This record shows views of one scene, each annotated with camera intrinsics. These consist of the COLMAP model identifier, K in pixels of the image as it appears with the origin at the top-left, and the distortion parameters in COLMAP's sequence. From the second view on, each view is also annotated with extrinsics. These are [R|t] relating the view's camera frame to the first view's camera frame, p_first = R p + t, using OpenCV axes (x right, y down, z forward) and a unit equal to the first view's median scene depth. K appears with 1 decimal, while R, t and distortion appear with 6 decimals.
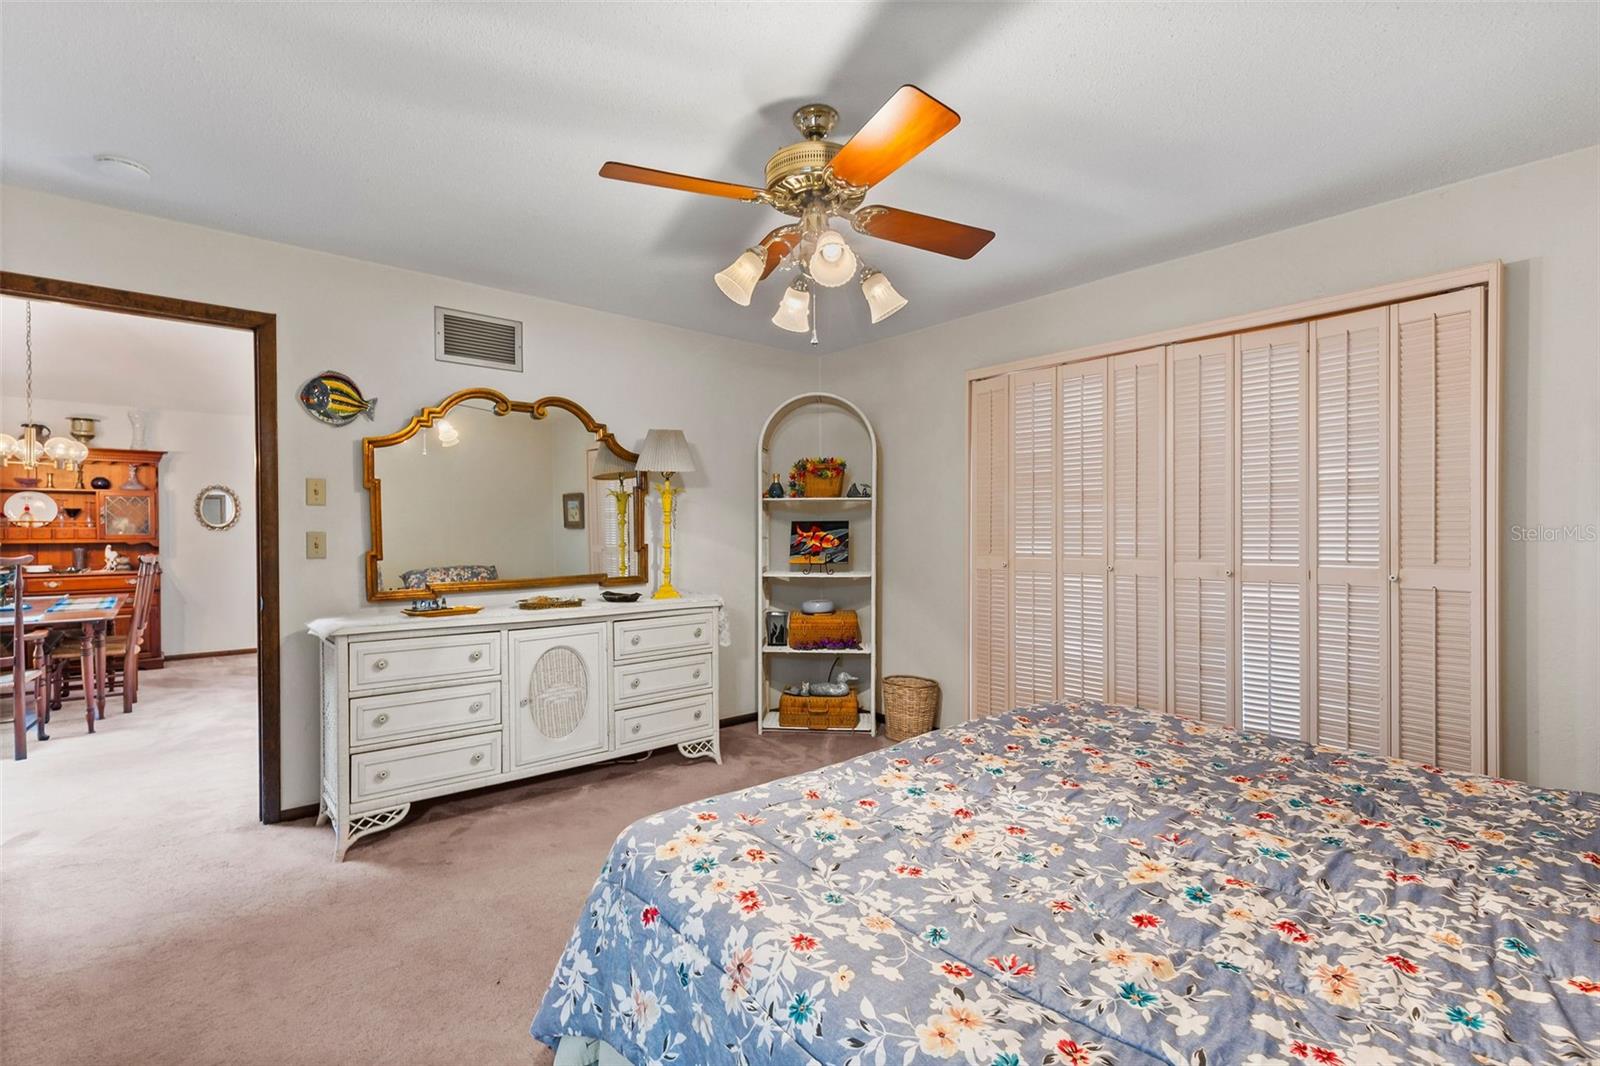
lens RADIAL K [[727.4, 0, 794.3], [0, 727.4, 522.4], [0, 0, 1]] dist [0.001542, -0.000700]
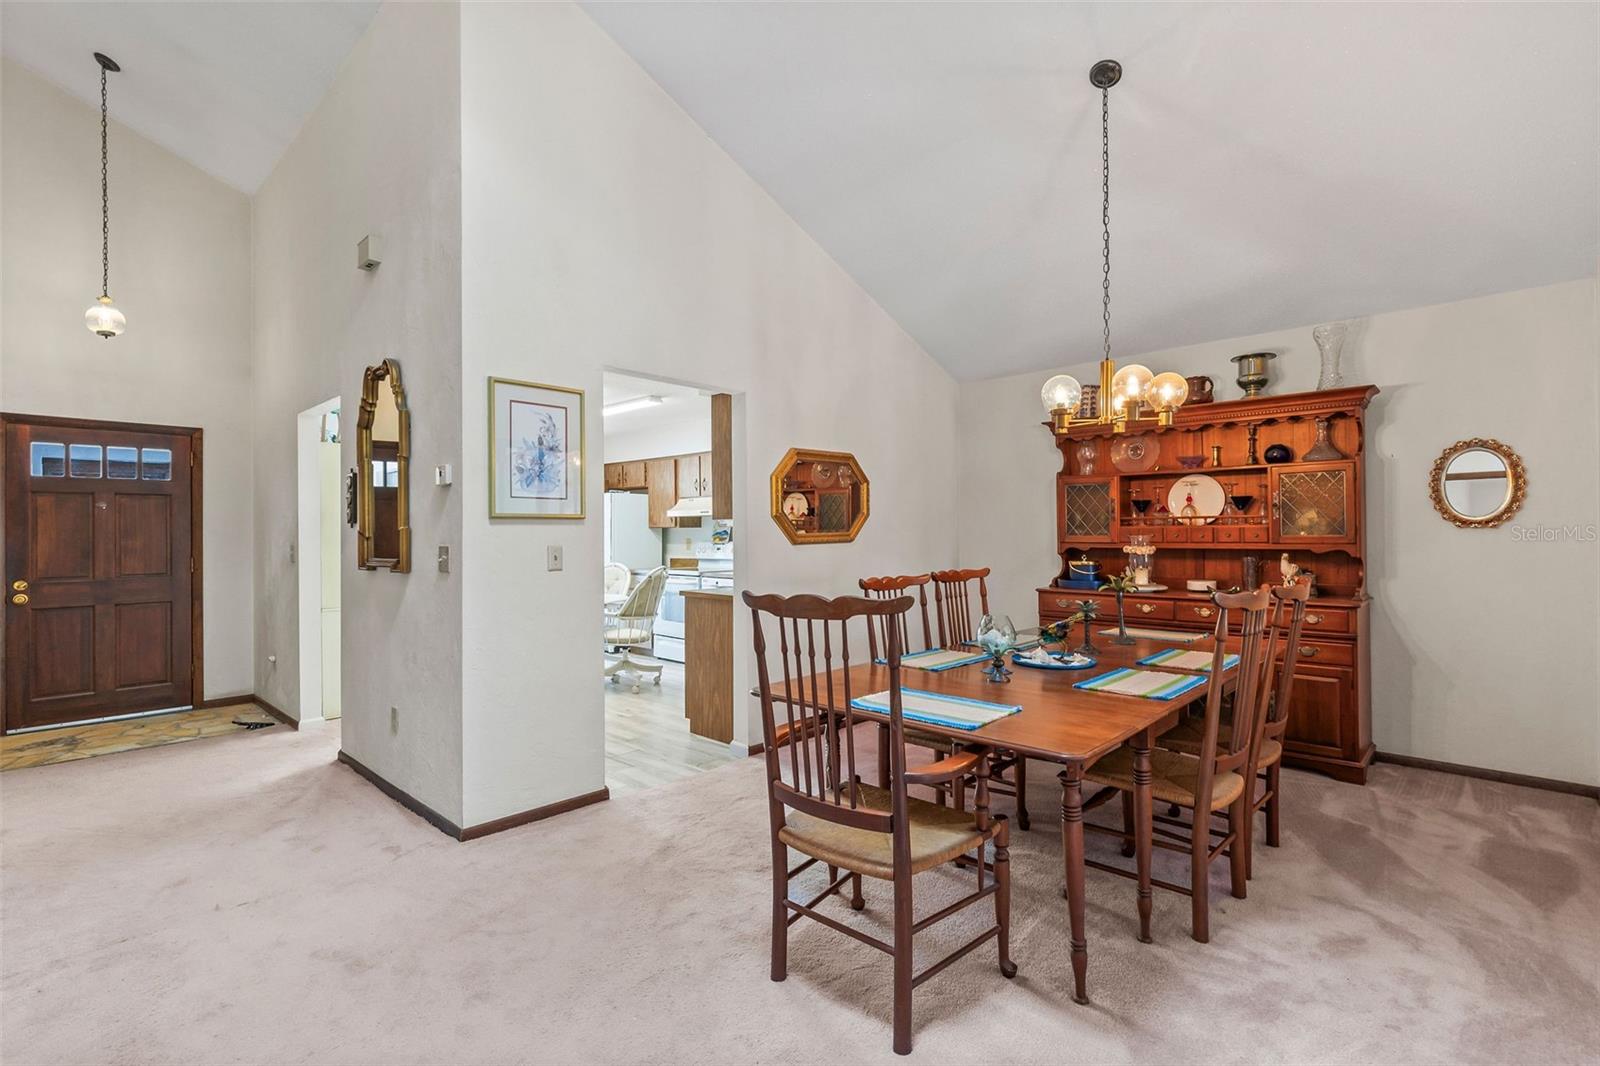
lens RADIAL K [[727.4, 0, 804.8], [0, 727.4, 539.2], [0, 0, 1]] dist [0.001542, -0.000700]
pose [[0.112784, 0.008821, -0.993580, -0.377034], [0.007941, 0.999921, 0.009778, 0.010119], [0.993588, -0.008993, 0.112705, 0.526484]]
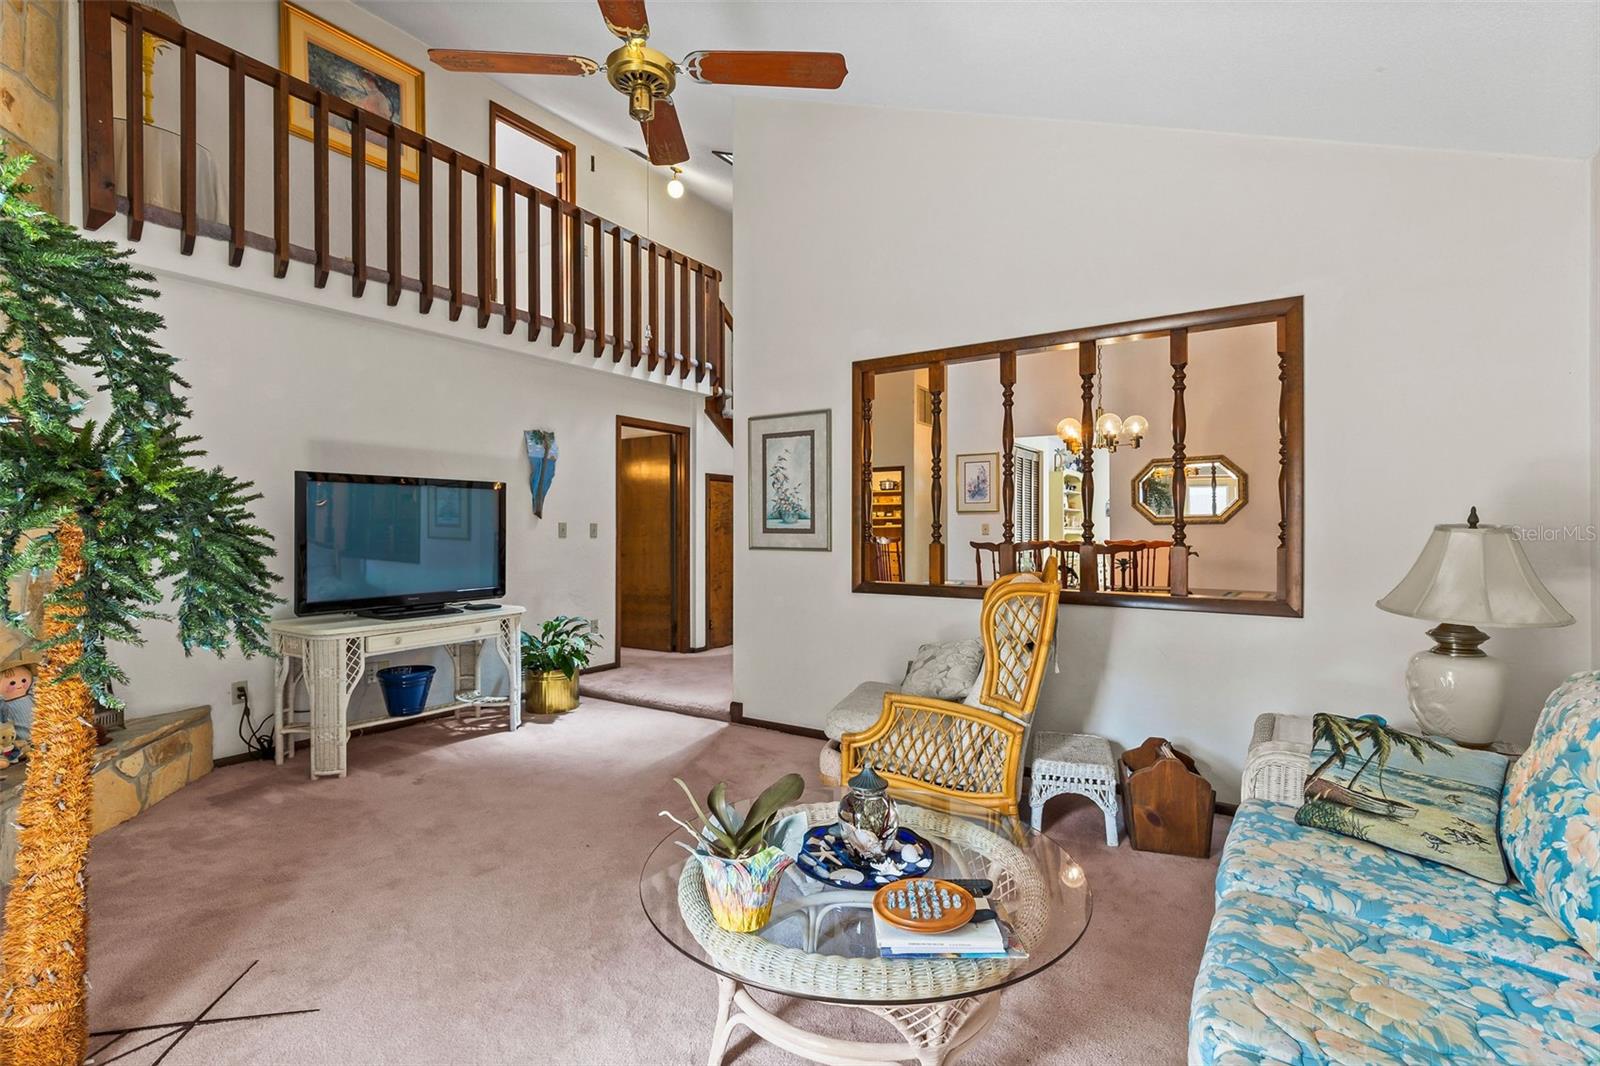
lens RADIAL K [[727.4, 0, 803.4], [0, 727.4, 532.6], [0, 0, 1]] dist [0.001542, -0.000700]
pose [[-0.964656, 0.008420, -0.263378, -0.327740], [0.007711, 0.999963, 0.003724, 0.025426], [0.263400, 0.001562, -0.964686, 1.420746]]
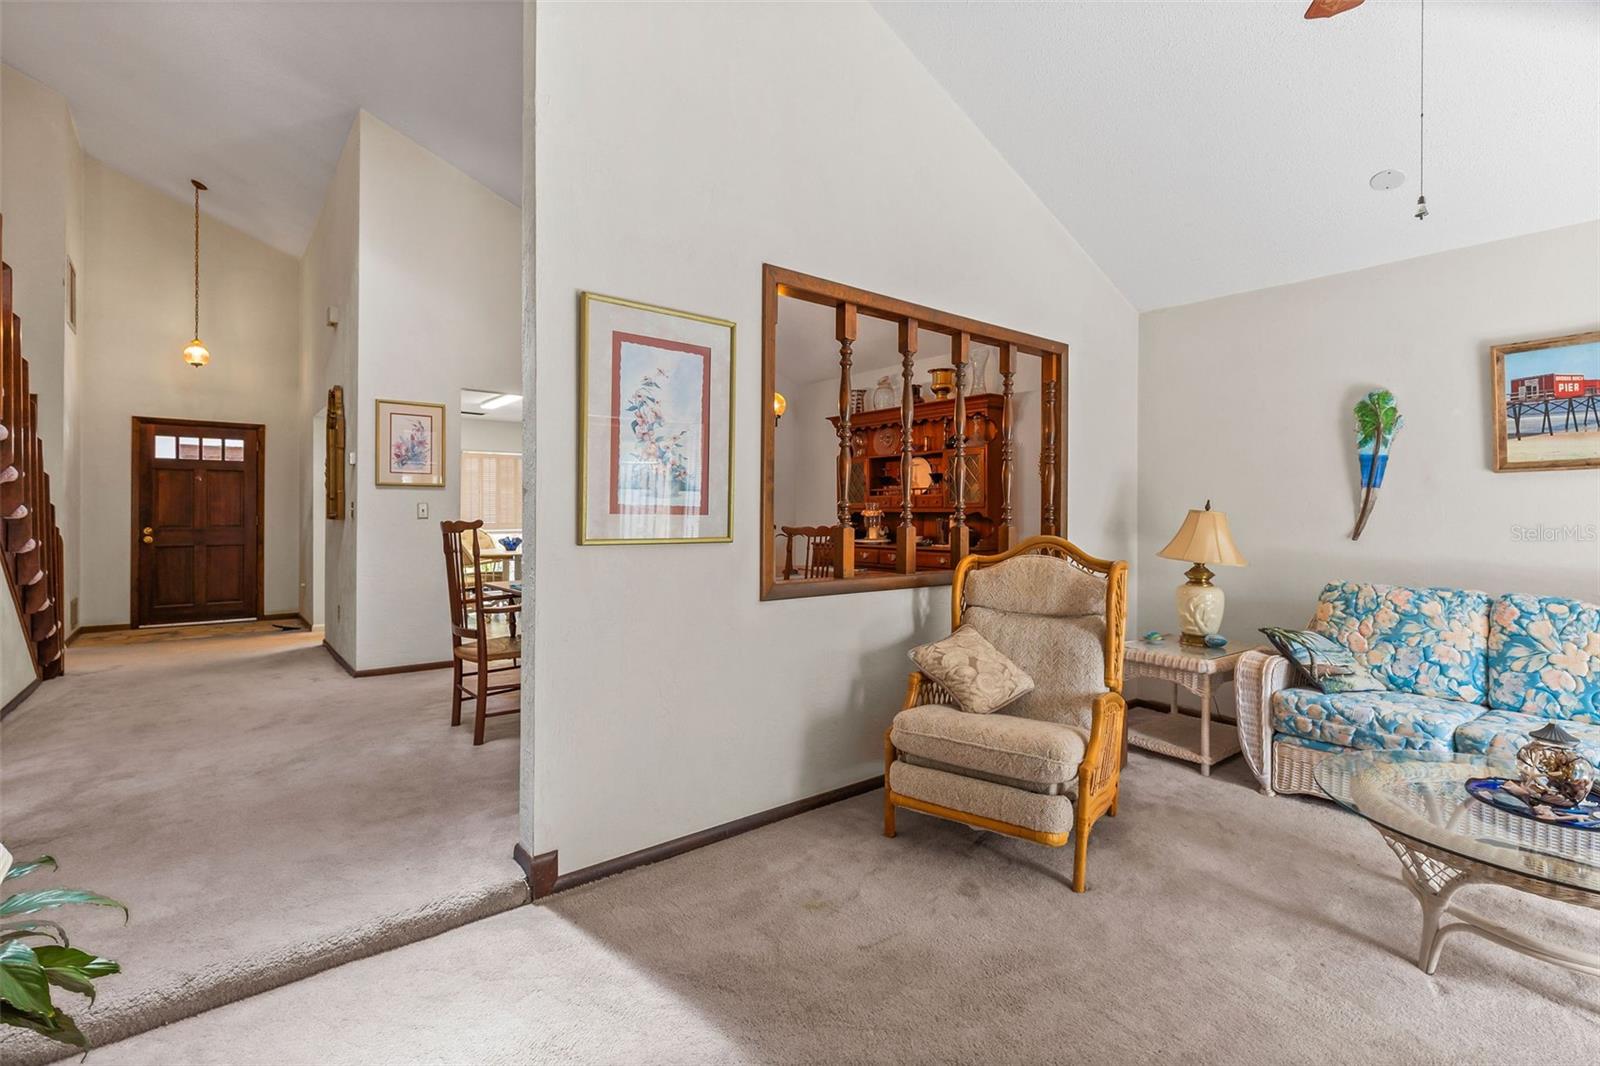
lens RADIAL K [[727.4, 0, 805.5], [0, 727.4, 518.4], [0, 0, 1]] dist [0.001542, -0.000700]
pose [[-0.016754, 0.010400, -0.999806, -0.100867], [-0.001127, 0.999945, 0.010421, 0.026346], [0.999859, 0.001302, -0.016741, 0.846044]]
